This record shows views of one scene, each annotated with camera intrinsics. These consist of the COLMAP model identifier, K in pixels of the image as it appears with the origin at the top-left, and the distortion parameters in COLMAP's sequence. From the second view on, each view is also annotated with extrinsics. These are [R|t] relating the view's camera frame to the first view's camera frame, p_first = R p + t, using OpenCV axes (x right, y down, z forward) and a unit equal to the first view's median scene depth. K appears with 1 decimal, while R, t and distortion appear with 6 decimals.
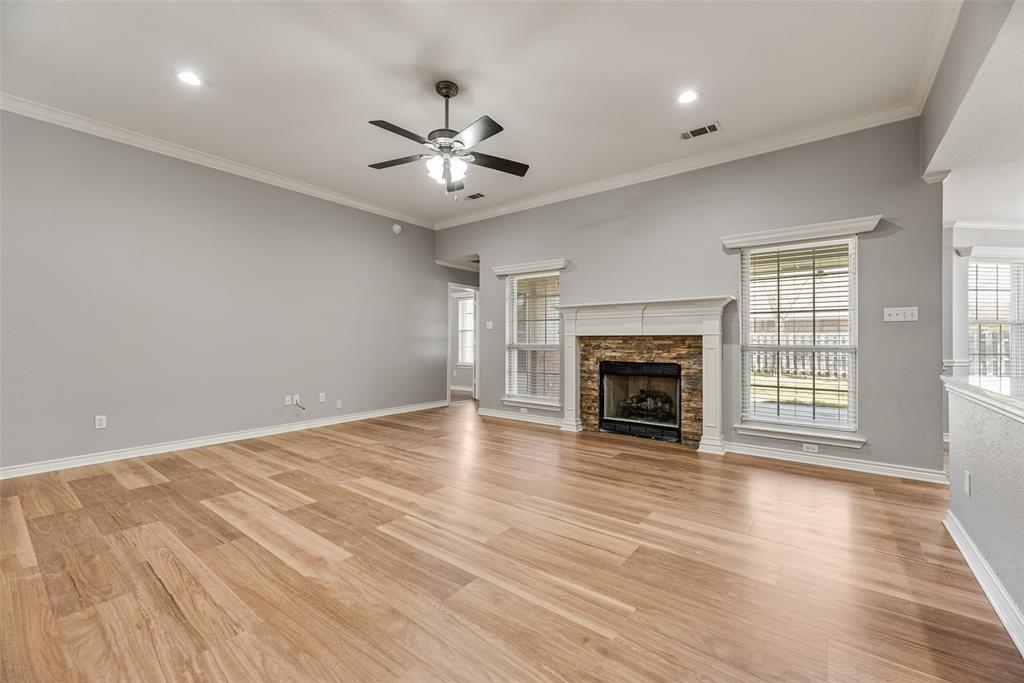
lens RADIAL K [[412.7, 0, 511.2], [0, 412.7, 337.9], [0, 0, 1]] dist [0.005675, -0.001154]
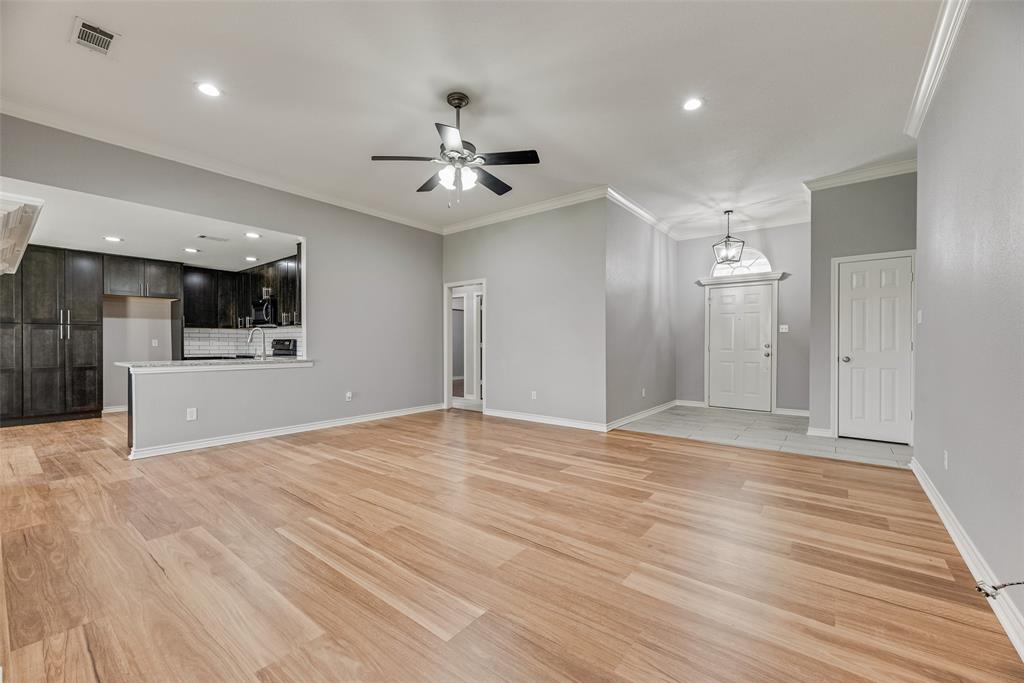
lens RADIAL K [[412.7, 0, 512.2], [0, 412.7, 346.7], [0, 0, 1]] dist [0.005675, -0.001154]
pose [[-0.999972, -0.004356, 0.006128, -0.255988], [-0.004340, 0.999987, 0.002619, 0.010419], [-0.006139, 0.002592, -0.999978, 1.736817]]
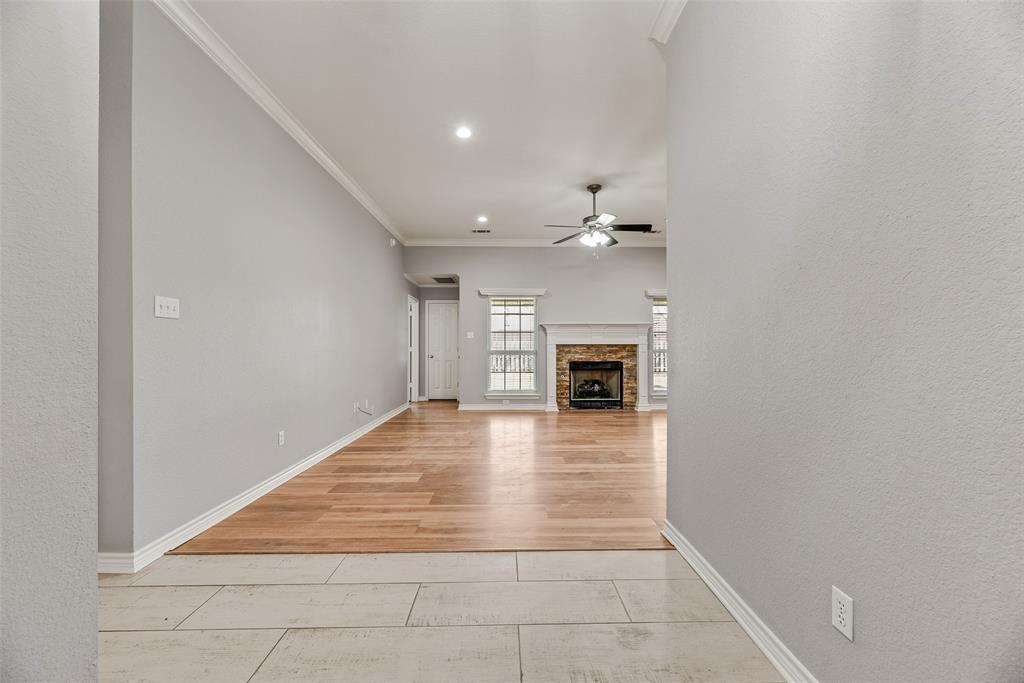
lens RADIAL K [[412.7, 0, 509.7], [0, 412.7, 344.1], [0, 0, 1]] dist [0.005675, -0.001154]
pose [[0.785110, 0.001632, 0.619355, -1.178382], [-0.001465, 0.999999, -0.000778, -0.005729], [-0.619355, -0.000297, 0.785111, -0.031315]]
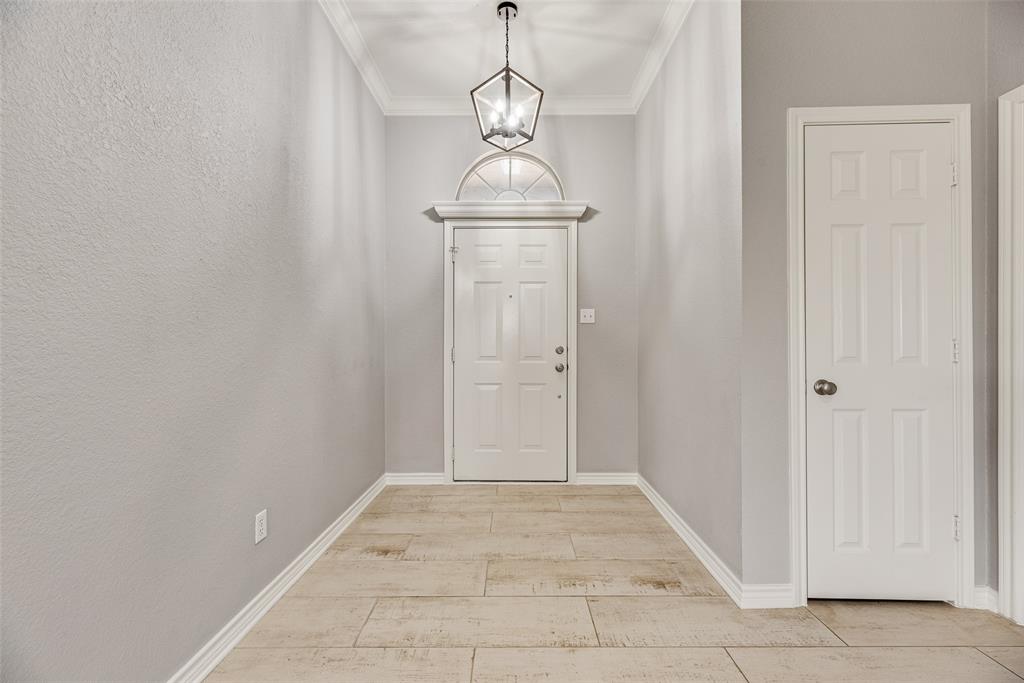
lens RADIAL K [[412.7, 0, 512.5], [0, 412.7, 343.1], [0, 0, 1]] dist [0.005675, -0.001154]
pose [[-0.796620, -0.004264, -0.604465, -0.721142], [0.004933, 0.999896, -0.013554, 0.002766], [0.604460, -0.013779, -0.796516, 0.600758]]
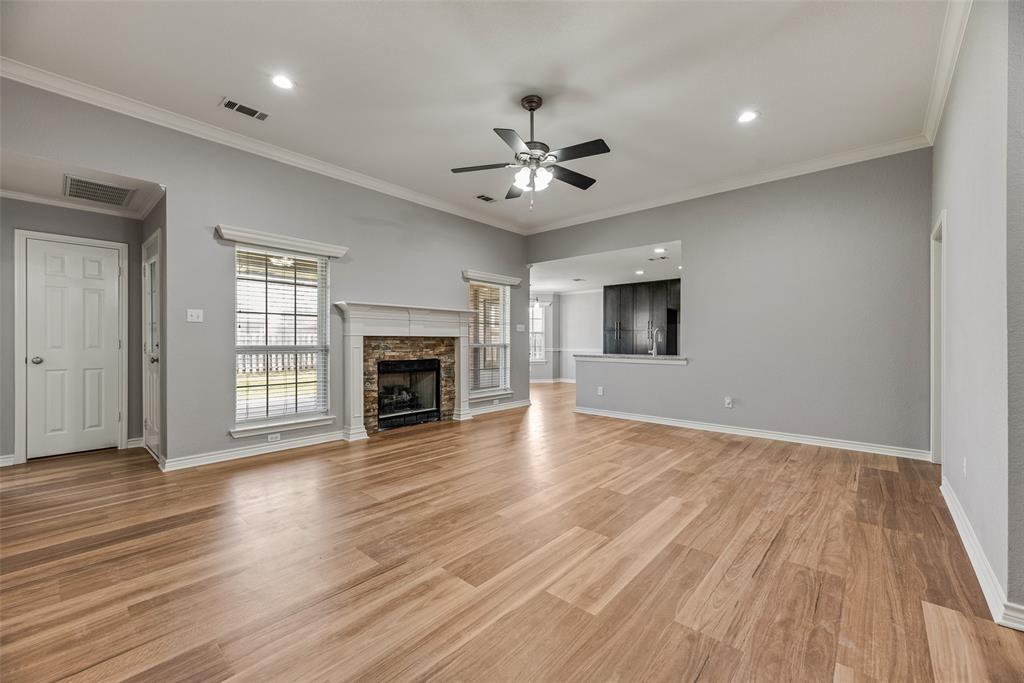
lens RADIAL K [[412.7, 0, 513.0], [0, 412.7, 343.0], [0, 0, 1]] dist [0.005675, -0.001154]
pose [[0.063136, -0.006558, 0.997983, -1.035281], [-0.007624, 0.999946, 0.007054, 0.003094], [-0.997976, -0.008054, 0.063083, 0.833160]]
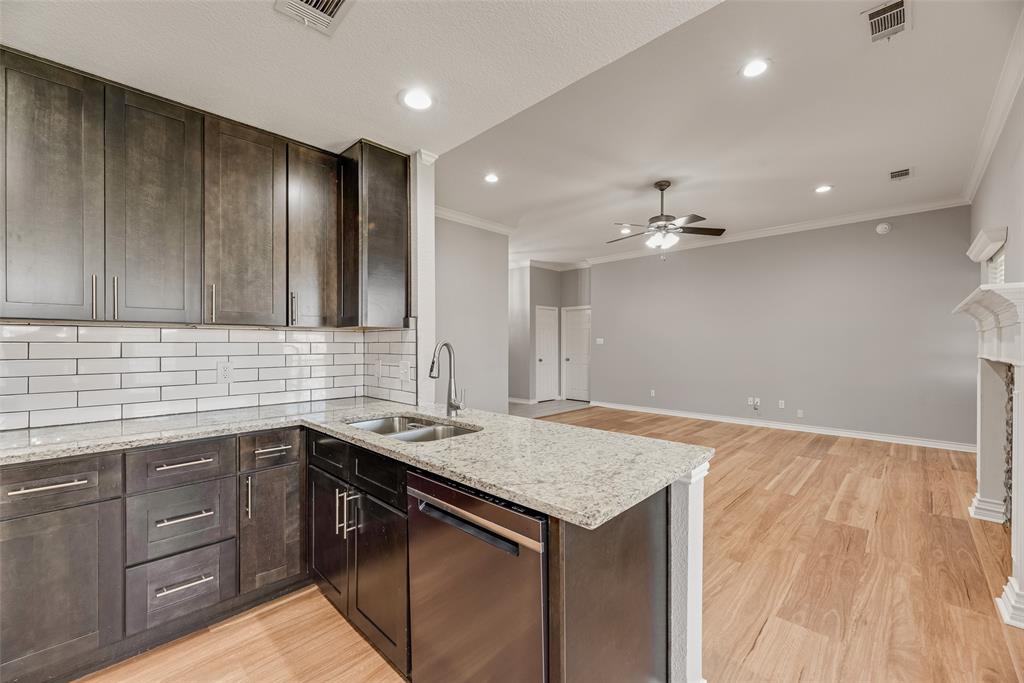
lens RADIAL K [[412.7, 0, 516.1], [0, 412.7, 342.2], [0, 0, 1]] dist [0.005675, -0.001154]
pose [[-0.102280, -0.008292, -0.994721, 1.132482], [0.005796, 0.999943, -0.008932, -0.036501], [0.994739, -0.006679, -0.102226, 0.544603]]
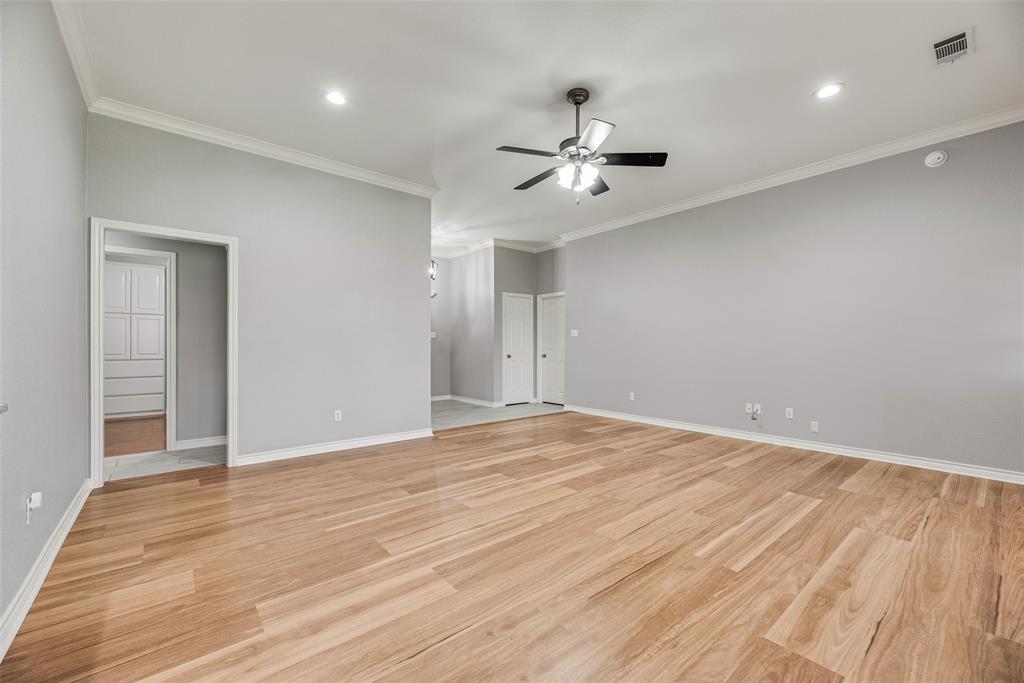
lens RADIAL K [[412.7, 0, 516.0], [0, 412.7, 344.5], [0, 0, 1]] dist [0.005675, -0.001154]
pose [[-0.206687, -0.007699, -0.978377, 0.731156], [0.005071, 0.999947, -0.008940, 0.008446], [0.978394, -0.006809, -0.206637, 0.902373]]
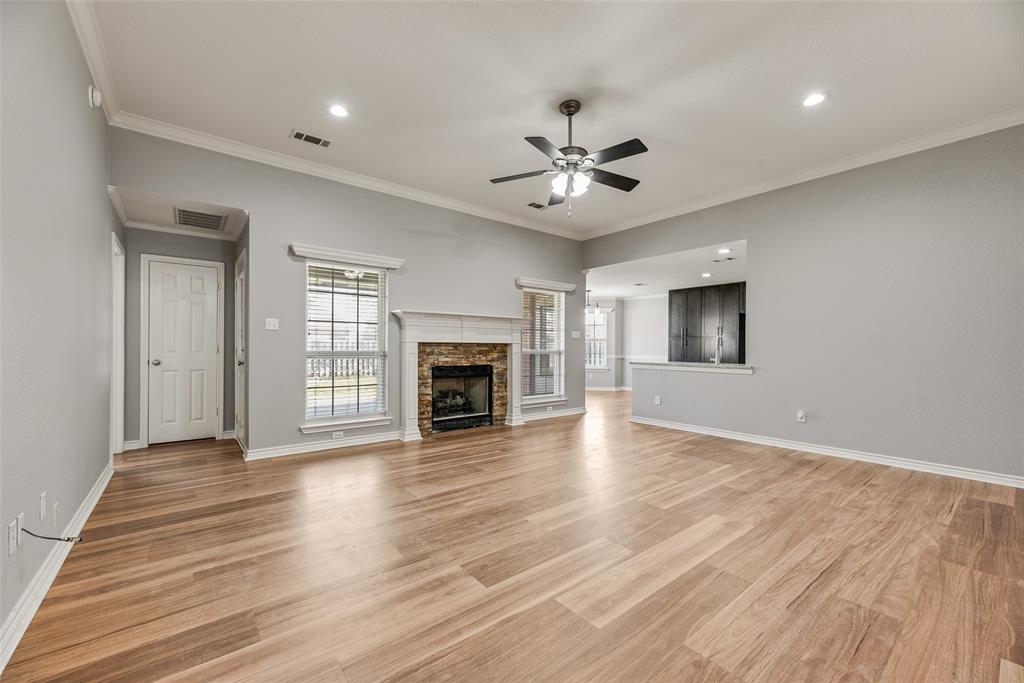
lens RADIAL K [[412.7, 0, 512.0], [0, 412.7, 348.3], [0, 0, 1]] dist [0.005675, -0.001154]
pose [[0.234605, -0.002602, 0.972087, -1.030497], [-0.010623, 0.999930, 0.005241, 0.002899], [-0.972033, -0.011556, 0.234561, 0.759615]]
